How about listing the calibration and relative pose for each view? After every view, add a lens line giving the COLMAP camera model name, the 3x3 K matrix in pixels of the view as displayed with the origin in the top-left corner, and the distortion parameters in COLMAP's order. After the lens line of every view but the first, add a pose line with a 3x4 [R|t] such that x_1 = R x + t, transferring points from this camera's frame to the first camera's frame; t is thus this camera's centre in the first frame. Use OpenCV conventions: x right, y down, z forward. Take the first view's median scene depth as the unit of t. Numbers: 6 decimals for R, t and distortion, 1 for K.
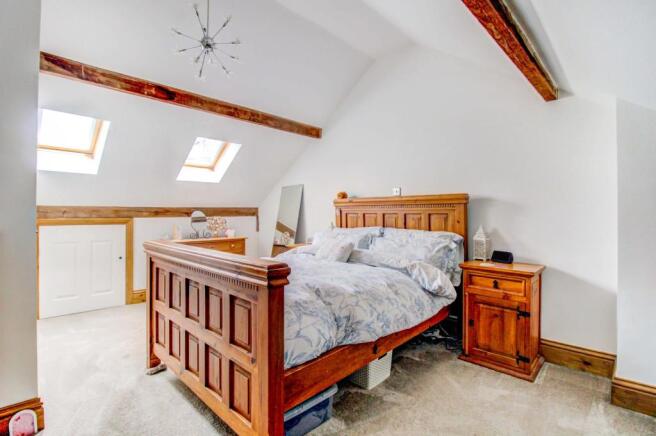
lens RADIAL K [[309.5, 0, 332.8], [0, 309.5, 217.9], [0, 0, 1]] dist [-0.010146, -0.001204]
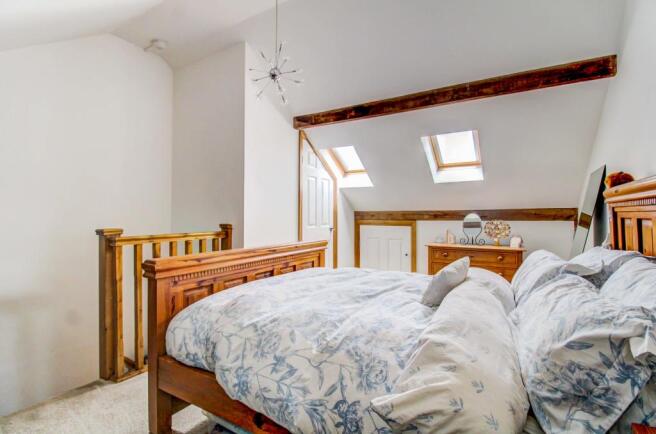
lens RADIAL K [[309.5, 0, 331.9], [0, 309.5, 212.5], [0, 0, 1]] dist [-0.010146, -0.001204]
pose [[0.232742, -0.011215, -0.972474, 0.374590], [-0.013172, 0.999805, -0.014682, -0.009179], [0.972449, 0.016227, 0.232549, 0.448552]]
